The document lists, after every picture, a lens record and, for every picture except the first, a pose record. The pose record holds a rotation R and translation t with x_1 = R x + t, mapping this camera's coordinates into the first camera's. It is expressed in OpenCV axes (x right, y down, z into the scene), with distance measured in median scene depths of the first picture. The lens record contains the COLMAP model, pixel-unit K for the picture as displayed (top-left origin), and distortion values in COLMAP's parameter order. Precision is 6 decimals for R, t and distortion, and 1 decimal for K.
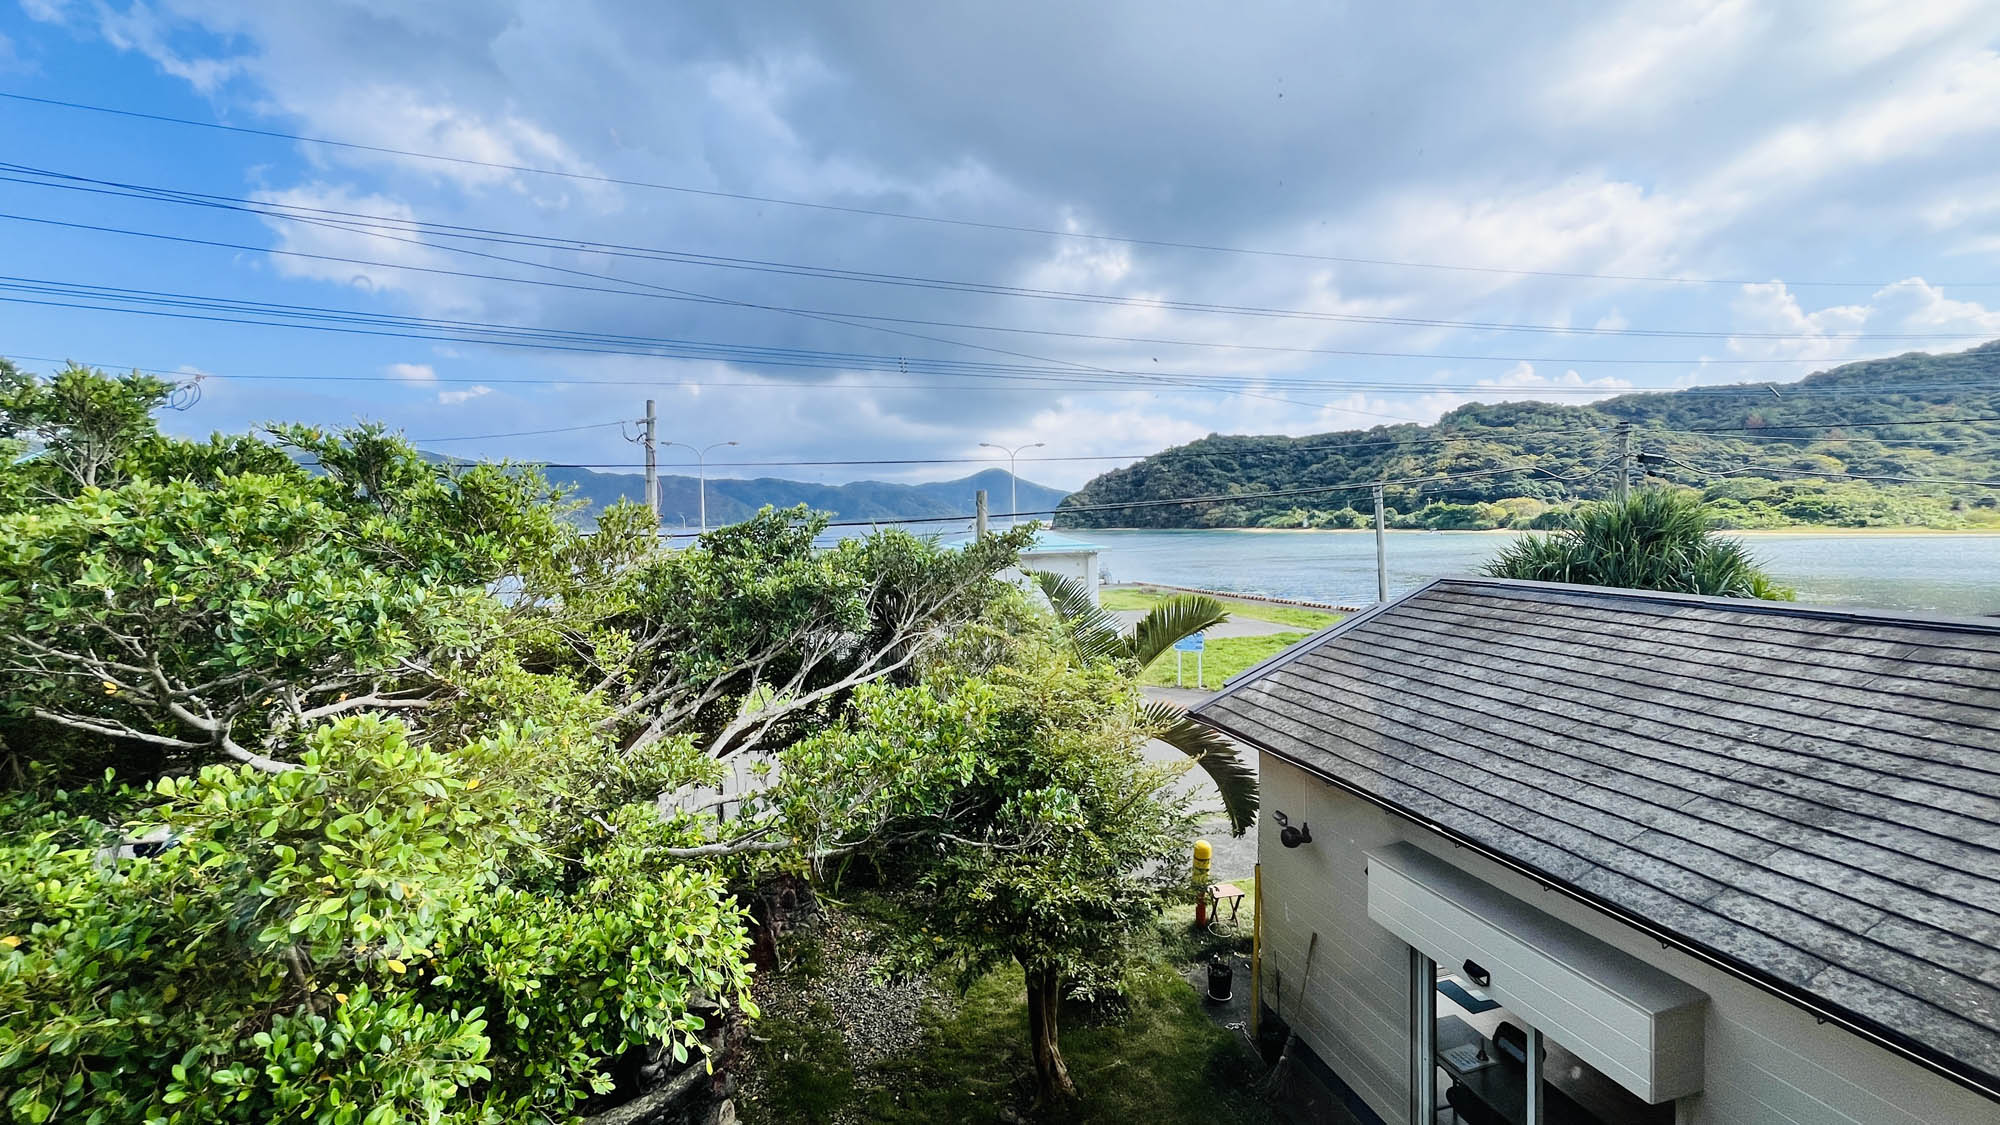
lens RADIAL K [[806.0, 0, 996.8], [0, 806.0, 533.0], [0, 0, 1]] dist [0.005406, -0.000538]
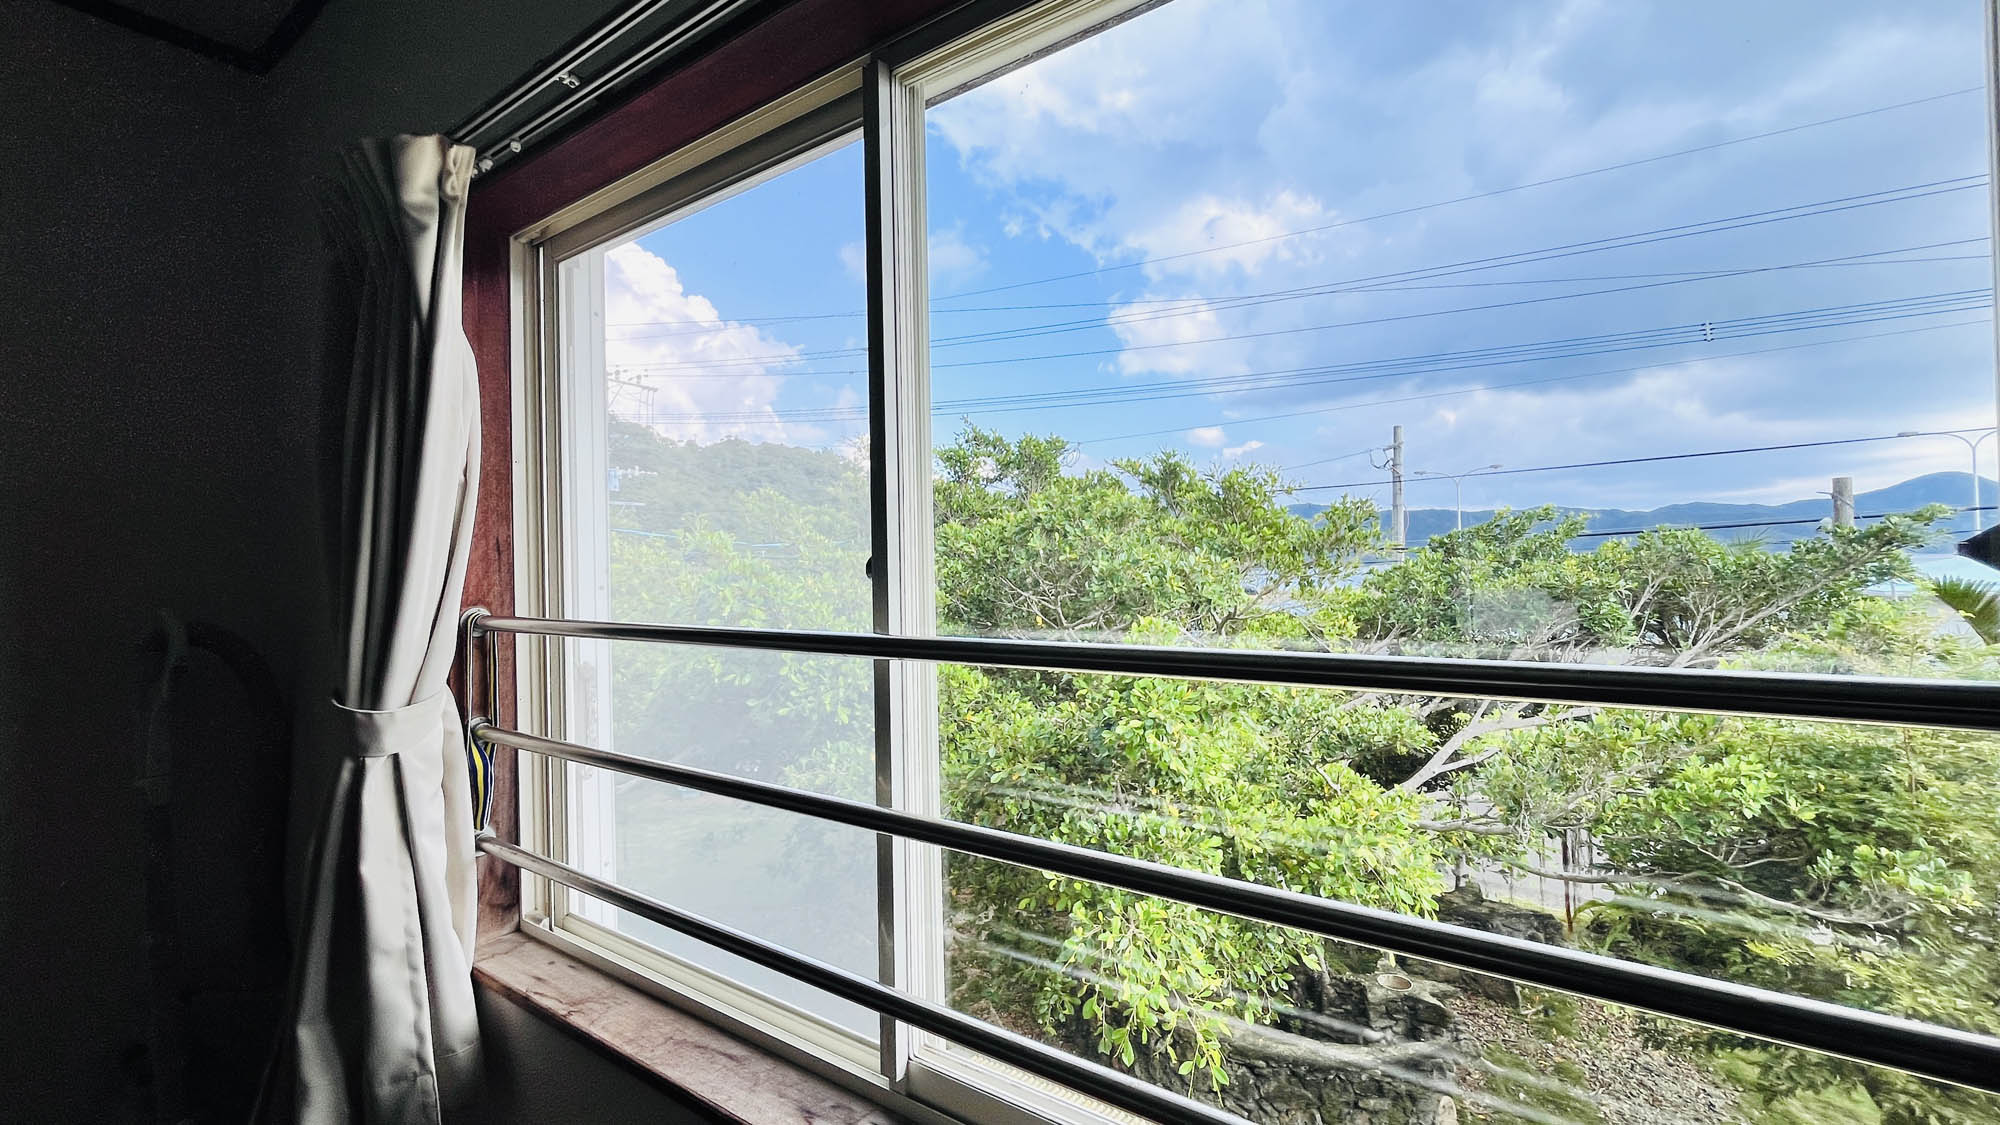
lens RADIAL K [[806.0, 0, 1000.2], [0, 806.0, 566.4], [0, 0, 1]] dist [0.005406, -0.000538]
pose [[0.641199, 0.007026, -0.767343, 0.087854], [-0.013748, 0.999903, -0.002333, 0.064454], [0.767252, 0.012045, 0.641233, -0.088571]]
